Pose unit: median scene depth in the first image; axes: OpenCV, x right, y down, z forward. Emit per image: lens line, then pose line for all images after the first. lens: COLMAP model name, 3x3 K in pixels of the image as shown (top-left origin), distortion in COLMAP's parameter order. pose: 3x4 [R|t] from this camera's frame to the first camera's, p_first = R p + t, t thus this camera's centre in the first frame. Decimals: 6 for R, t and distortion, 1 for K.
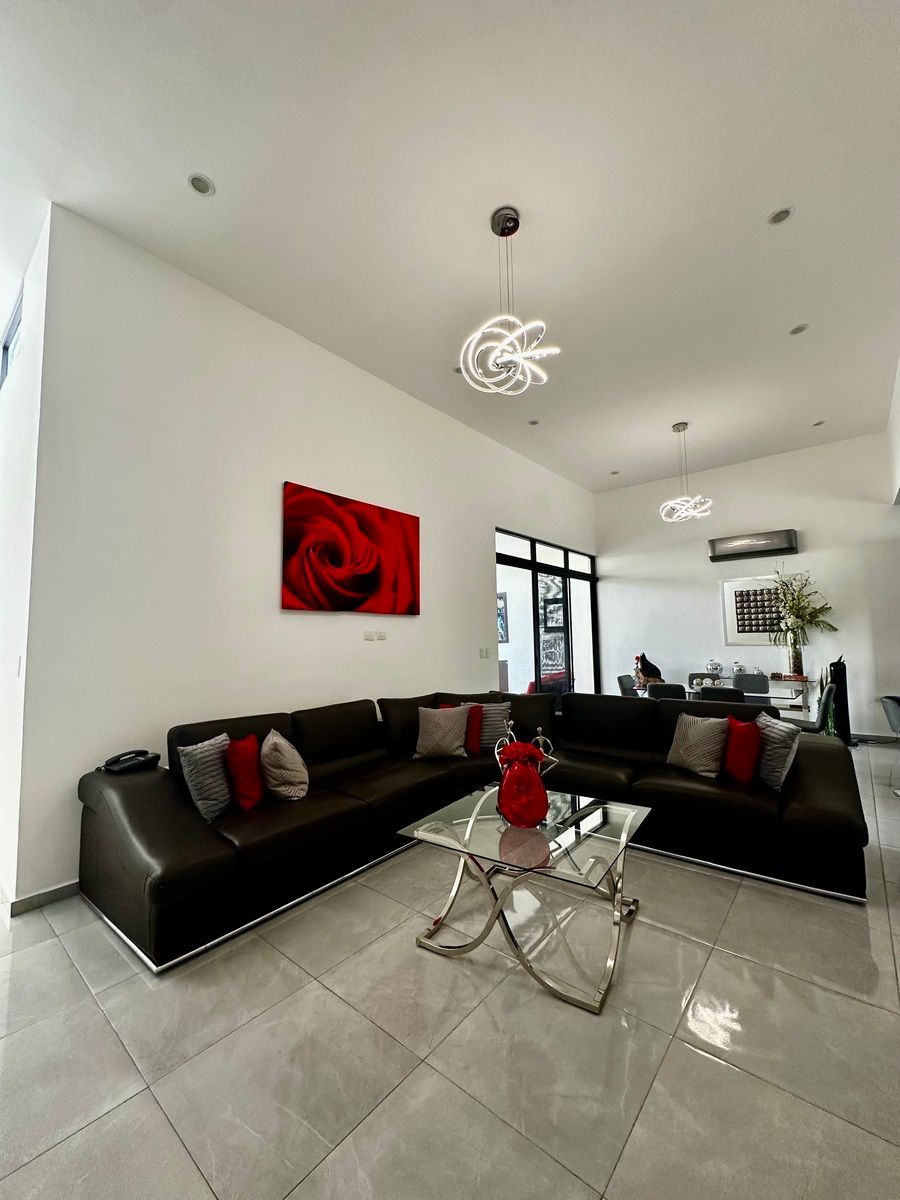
lens RADIAL K [[477.8, 0, 452.5], [0, 477.8, 601.8], [0, 0, 1]] dist [-0.002107, -0.001069]
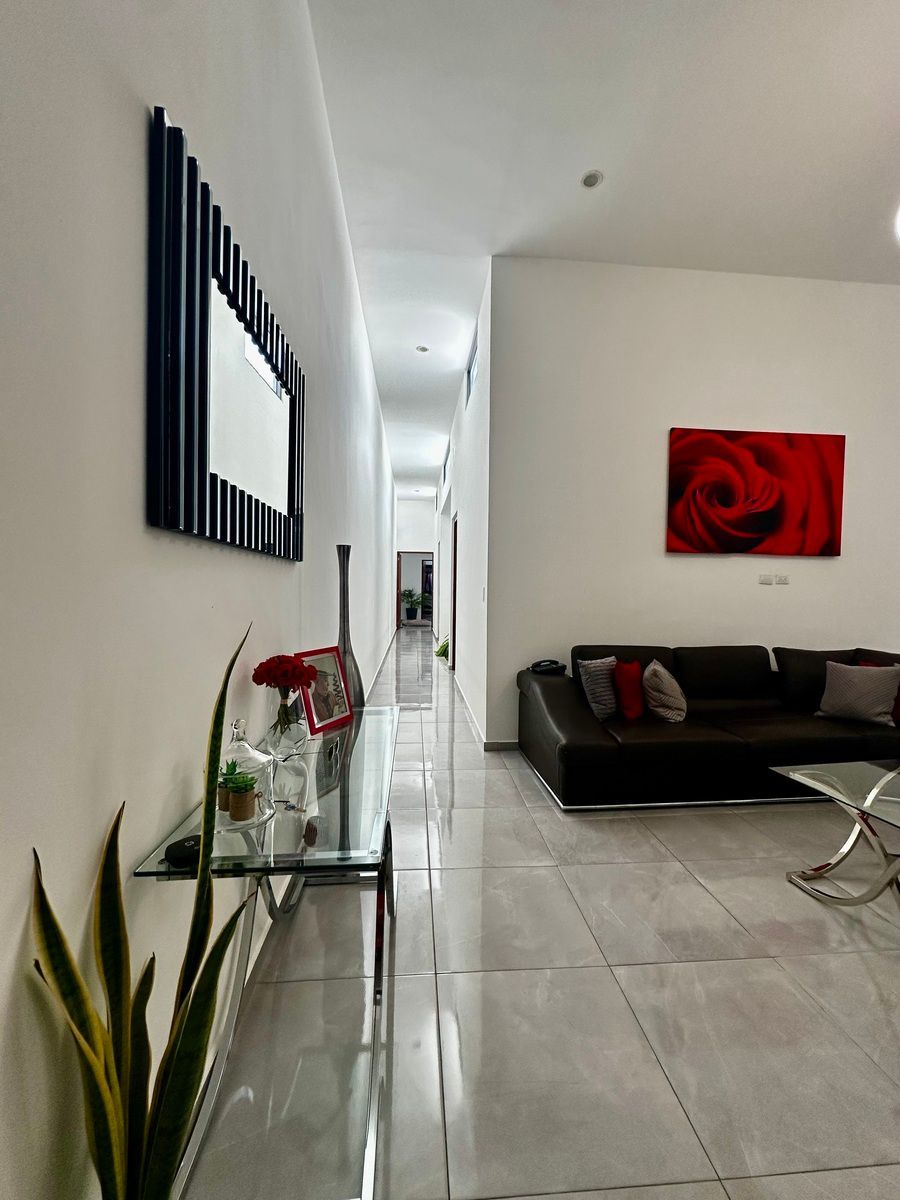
lens RADIAL K [[477.8, 0, 452.1], [0, 477.8, 596.9], [0, 0, 1]] dist [-0.002107, -0.001069]
pose [[0.700892, 0.038987, -0.712201, 0.092073], [0.031996, 0.995781, 0.085999, 0.010065], [0.712549, -0.083064, 0.696688, -0.119410]]
